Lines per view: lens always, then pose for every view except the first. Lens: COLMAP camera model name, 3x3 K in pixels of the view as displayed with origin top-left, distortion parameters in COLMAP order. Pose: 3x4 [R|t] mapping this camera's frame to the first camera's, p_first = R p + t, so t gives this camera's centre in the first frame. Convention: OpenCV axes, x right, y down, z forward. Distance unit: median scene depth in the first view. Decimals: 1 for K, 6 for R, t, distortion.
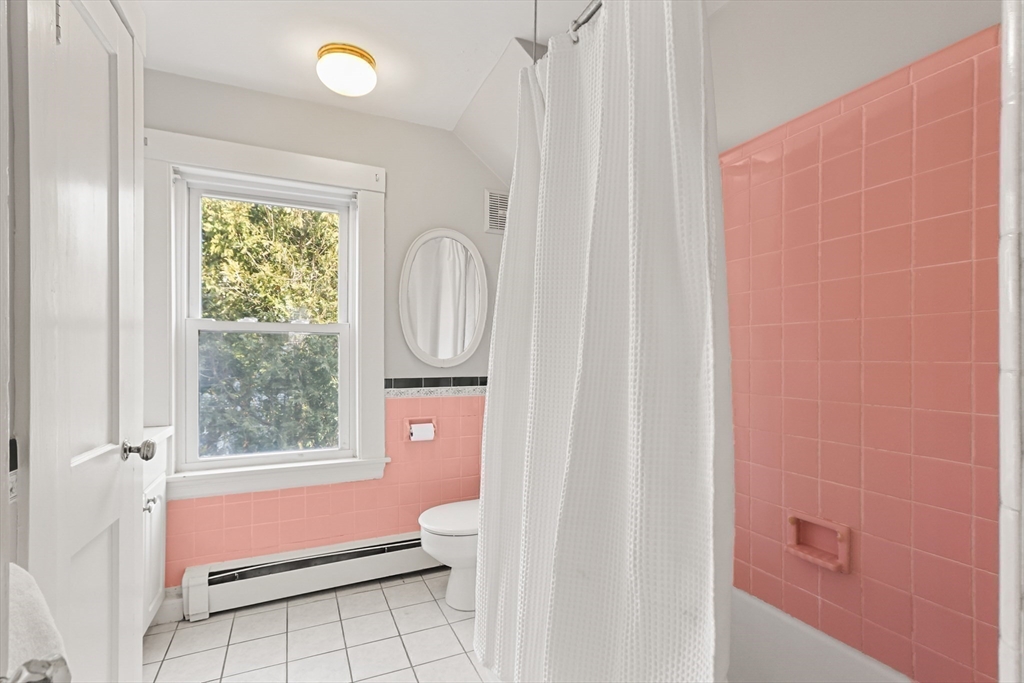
lens RADIAL K [[496.6, 0, 516.3], [0, 496.6, 350.1], [0, 0, 1]] dist [0.000882, -0.000082]
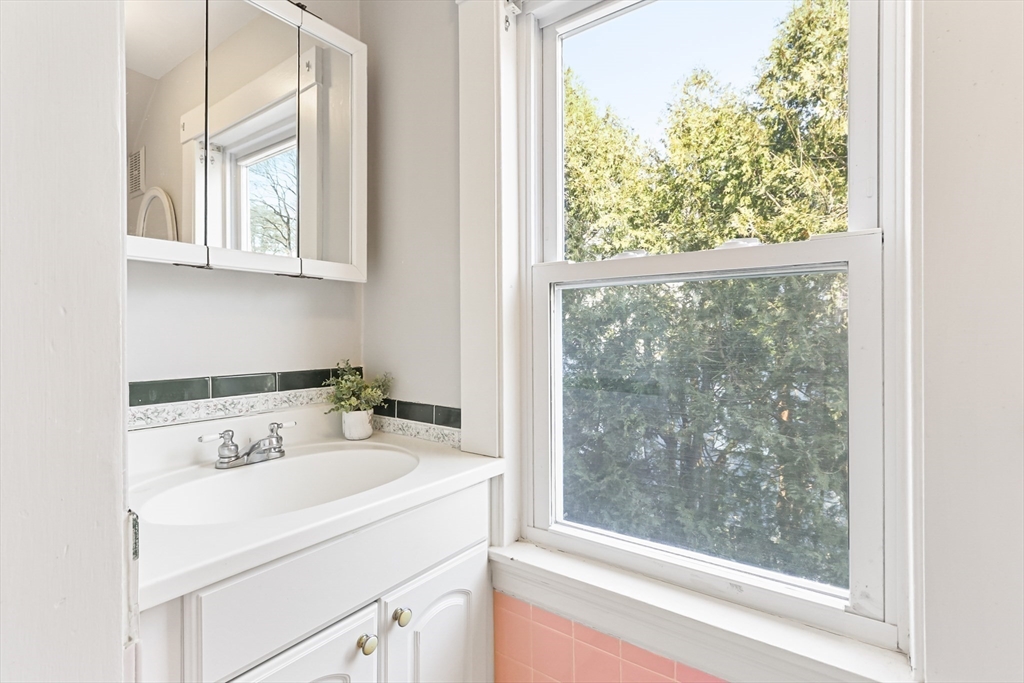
lens RADIAL K [[496.6, 0, 516.9], [0, 496.6, 336.6], [0, 0, 1]] dist [0.000882, -0.000082]
pose [[0.496781, 0.000220, -0.867876, -0.085708], [0.012225, 0.999899, 0.007251, 0.005590], [0.867790, -0.014212, 0.496728, 0.310786]]
